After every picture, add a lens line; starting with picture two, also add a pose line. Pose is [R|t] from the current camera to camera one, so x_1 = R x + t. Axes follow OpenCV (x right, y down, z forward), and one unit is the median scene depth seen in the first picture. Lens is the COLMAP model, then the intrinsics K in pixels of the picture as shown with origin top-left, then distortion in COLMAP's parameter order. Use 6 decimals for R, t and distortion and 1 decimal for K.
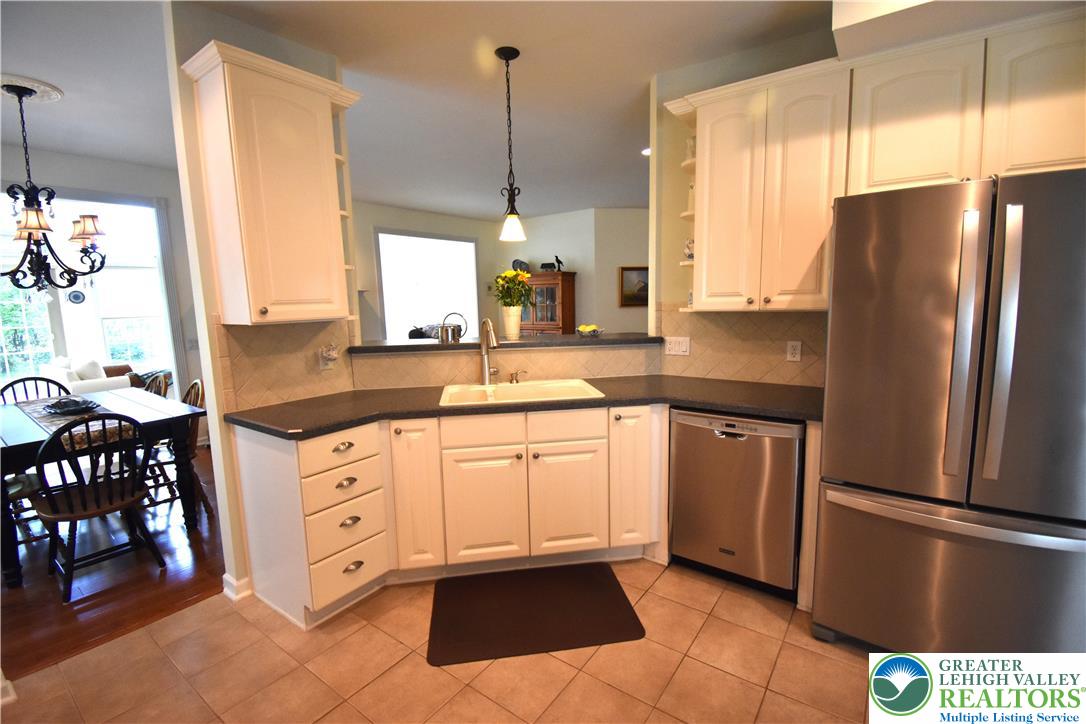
lens RADIAL K [[478.5, 0, 547.1], [0, 478.5, 365.4], [0, 0, 1]] dist [0.021688, -0.026755]
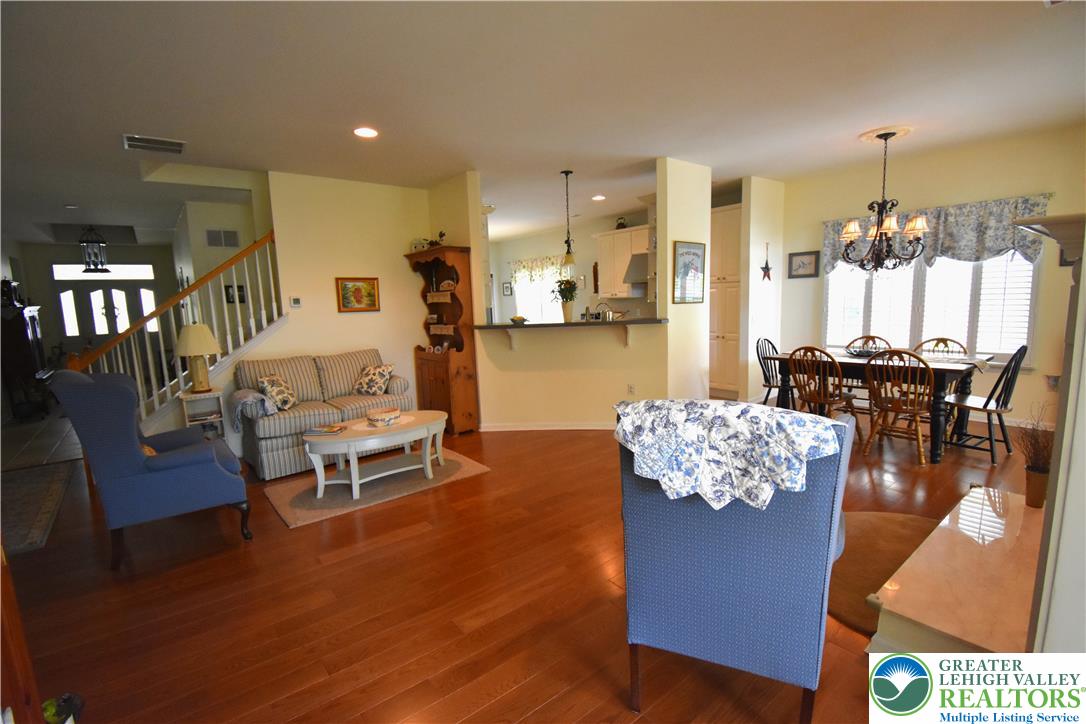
lens RADIAL K [[490.9, 0, 547.7], [0, 490.9, 364.7], [0, 0, 1]] dist [0.020114, -0.024875]
pose [[-0.962396, 0.020060, 0.270908, -0.524982], [0.092092, 0.962307, 0.255900, -0.399691], [-0.255563, 0.271226, -0.927968, 3.008004]]
